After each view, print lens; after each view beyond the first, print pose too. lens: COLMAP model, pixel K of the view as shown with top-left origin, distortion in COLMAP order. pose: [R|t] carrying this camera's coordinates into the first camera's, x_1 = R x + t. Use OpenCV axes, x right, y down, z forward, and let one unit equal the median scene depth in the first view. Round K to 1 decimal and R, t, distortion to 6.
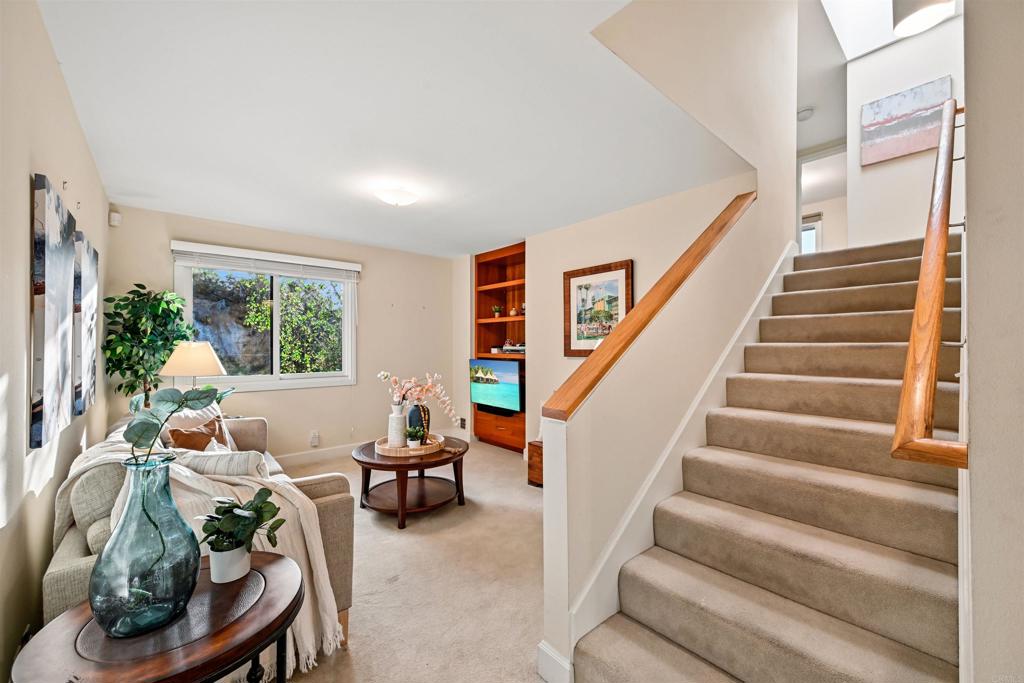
lens RADIAL K [[400.0, 0, 515.8], [0, 400.0, 345.2], [0, 0, 1]] dist [-0.001582, 0.000093]
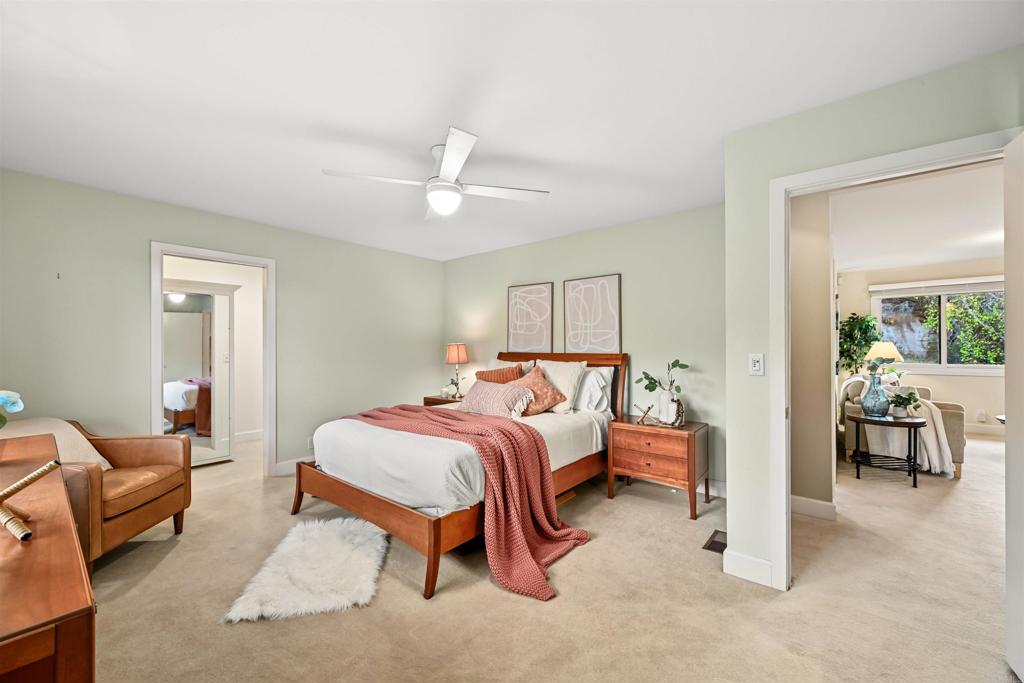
lens RADIAL K [[400.0, 0, 515.8], [0, 400.0, 345.2], [0, 0, 1]] dist [-0.001582, 0.000093]
pose [[0.159295, -0.001191, -0.987230, 0.704930], [0.006879, 0.999976, -0.000096, -0.005980], [0.987207, -0.006776, 0.159300, -0.915890]]
